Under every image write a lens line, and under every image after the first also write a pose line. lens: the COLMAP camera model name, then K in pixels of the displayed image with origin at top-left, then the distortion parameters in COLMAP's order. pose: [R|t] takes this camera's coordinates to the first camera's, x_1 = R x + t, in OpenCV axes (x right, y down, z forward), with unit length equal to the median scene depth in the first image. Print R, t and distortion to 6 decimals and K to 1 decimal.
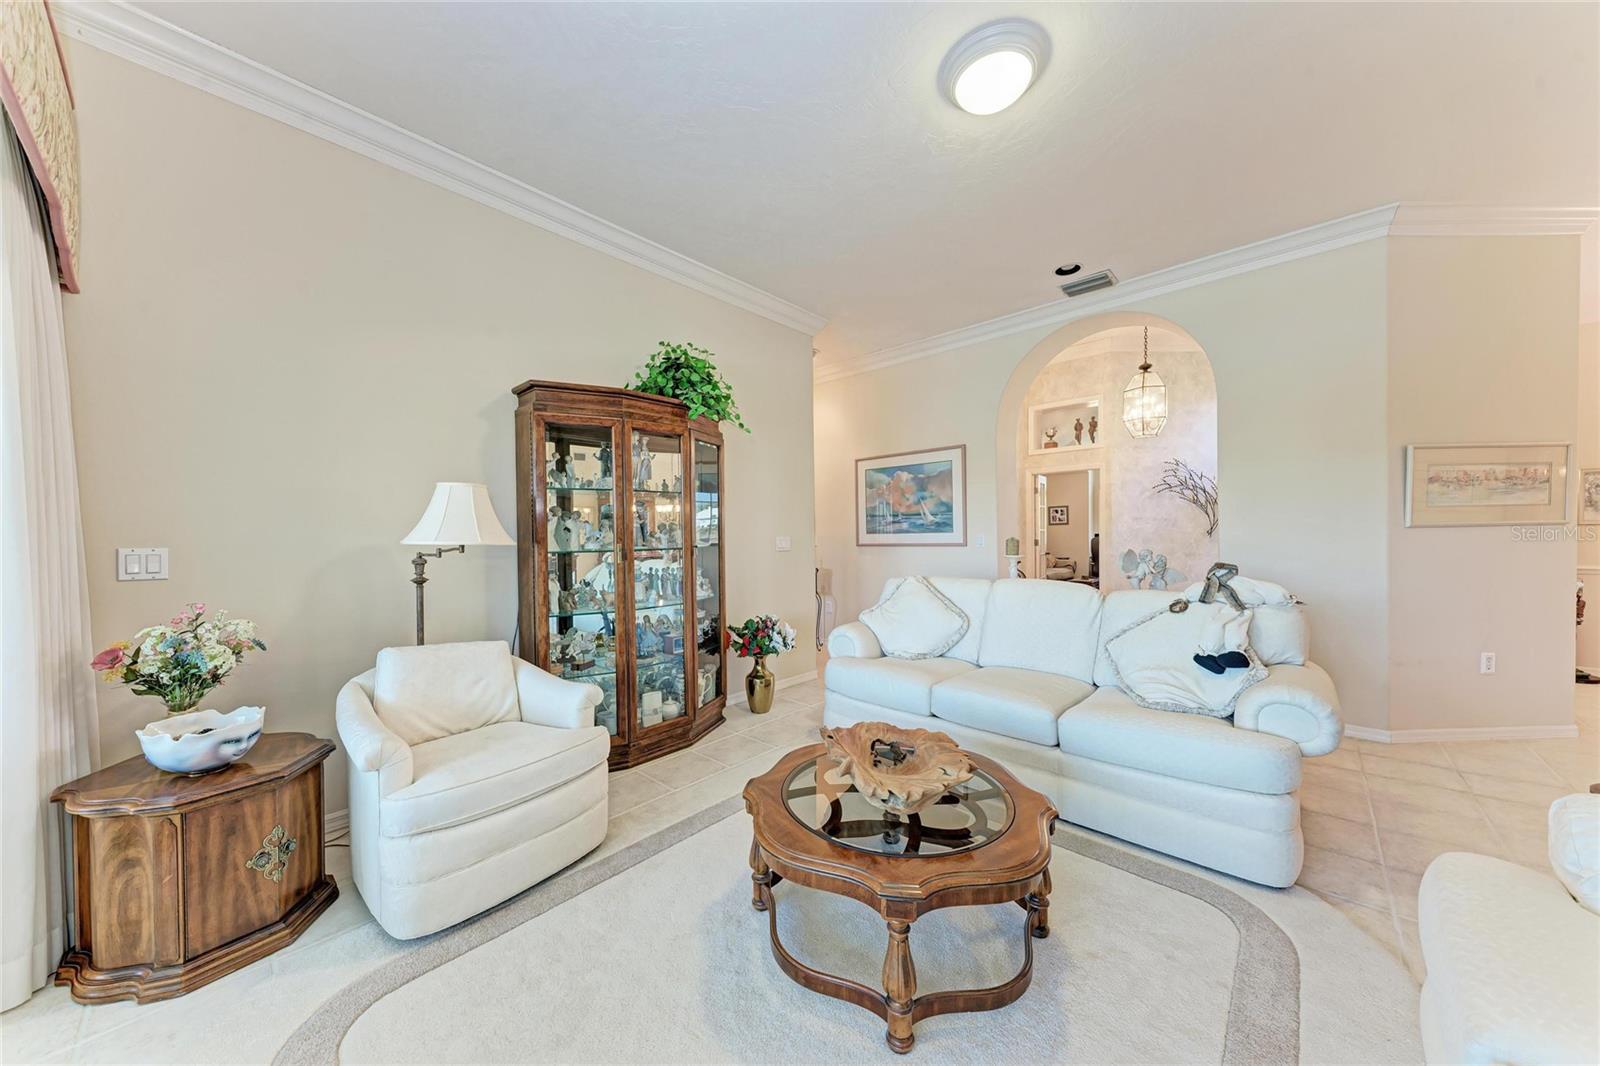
lens RADIAL K [[547.4, 0, 800.3], [0, 547.4, 540.0], [0, 0, 1]] dist [0.015191, -0.001768]
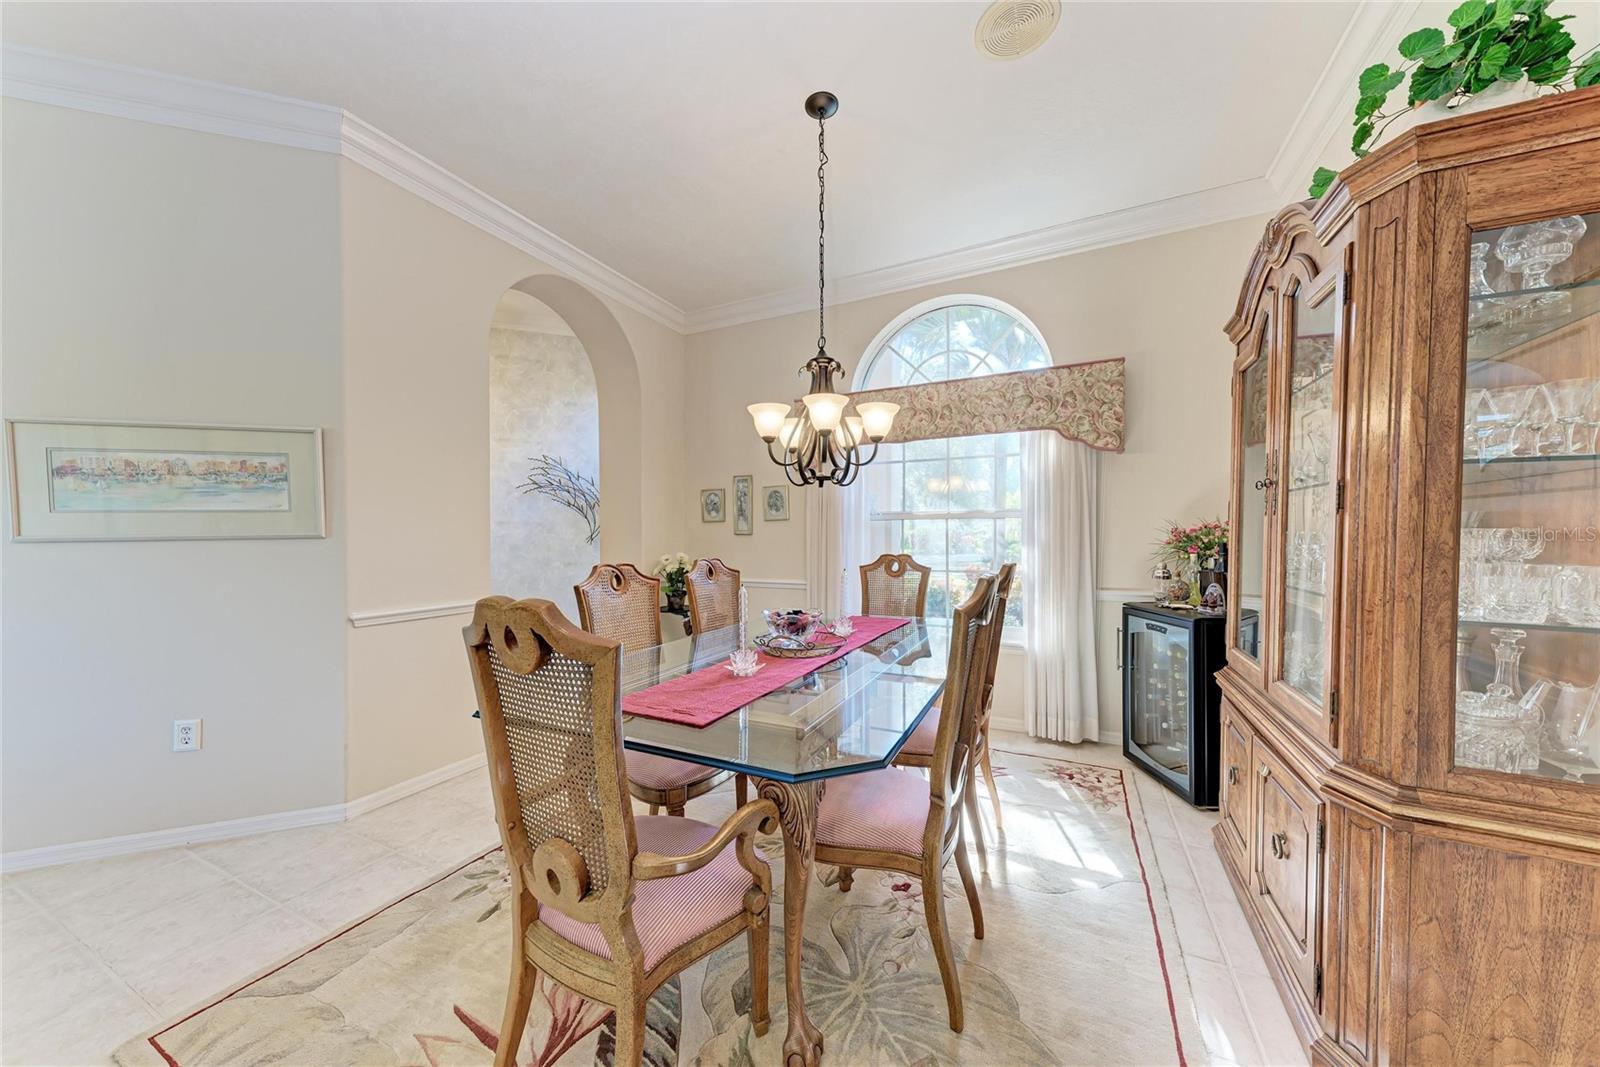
lens RADIAL K [[547.4, 0, 791.7], [0, 547.4, 544.4], [0, 0, 1]] dist [0.015191, -0.001768]
pose [[0.955496, -0.005046, 0.294962, 1.754642], [0.003391, 0.999976, 0.006123, -0.021785], [-0.294985, -0.004850, 0.955489, 0.104613]]
